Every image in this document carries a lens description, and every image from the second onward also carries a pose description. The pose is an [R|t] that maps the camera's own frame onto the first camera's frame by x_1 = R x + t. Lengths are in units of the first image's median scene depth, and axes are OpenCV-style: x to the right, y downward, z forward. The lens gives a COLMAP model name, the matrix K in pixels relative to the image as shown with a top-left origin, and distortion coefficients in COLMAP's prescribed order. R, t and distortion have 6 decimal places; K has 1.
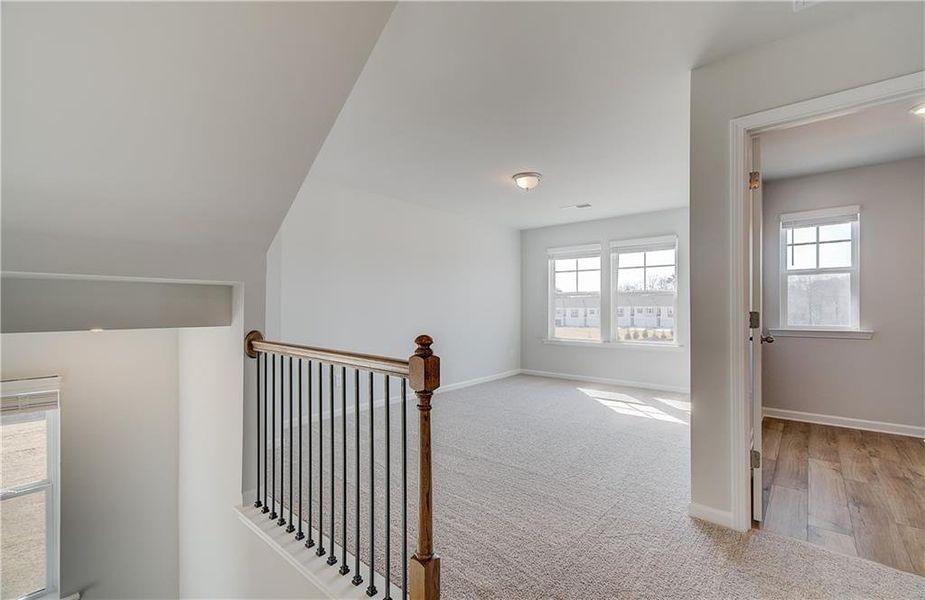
lens RADIAL K [[404.4, 0, 465.5], [0, 404.4, 295.9], [0, 0, 1]] dist [-0.000463, 0.000375]
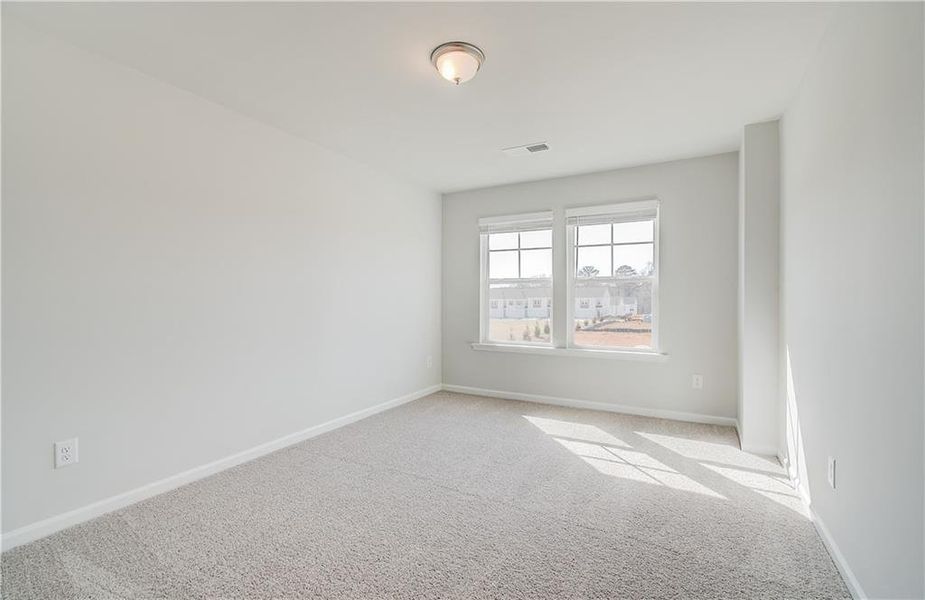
lens RADIAL K [[404.4, 0, 465.5], [0, 404.4, 295.9], [0, 0, 1]] dist [-0.000463, 0.000375]
pose [[0.980381, 0.001627, 0.197107, 0.038843], [-0.006009, 0.999748, 0.021632, 0.007014], [-0.197022, -0.022392, 0.980143, 0.314310]]
